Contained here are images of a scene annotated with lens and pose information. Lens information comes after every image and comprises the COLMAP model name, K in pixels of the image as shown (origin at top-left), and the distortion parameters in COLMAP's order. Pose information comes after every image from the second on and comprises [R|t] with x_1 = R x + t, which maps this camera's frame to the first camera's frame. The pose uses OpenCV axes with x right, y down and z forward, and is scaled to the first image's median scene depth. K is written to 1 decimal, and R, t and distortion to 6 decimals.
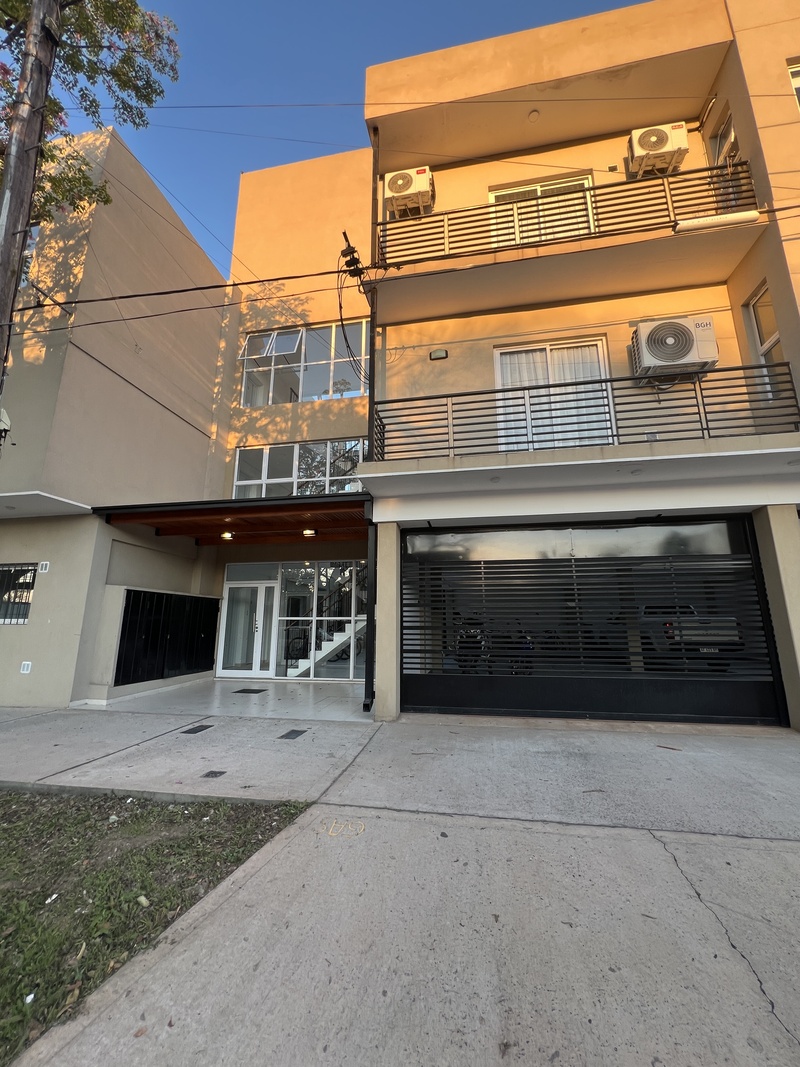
lens RADIAL K [[425.3, 0, 401.5], [0, 425.3, 530.3], [0, 0, 1]] dist [-0.002551, -0.000143]
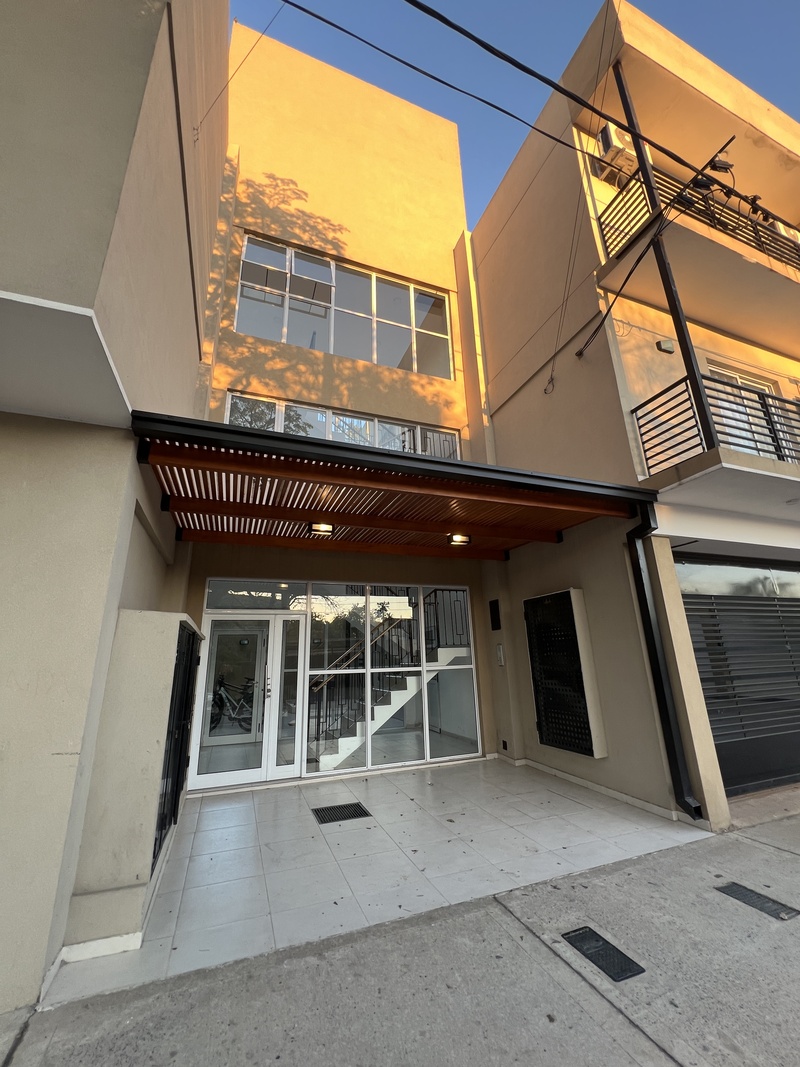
lens RADIAL K [[425.3, 0, 400.4], [0, 425.3, 529.6], [0, 0, 1]] dist [-0.002551, -0.000143]
pose [[0.853834, 0.128848, 0.504347, -0.471282], [-0.086543, 0.990534, -0.106545, 0.051638], [-0.513301, 0.047324, 0.856903, 0.361225]]
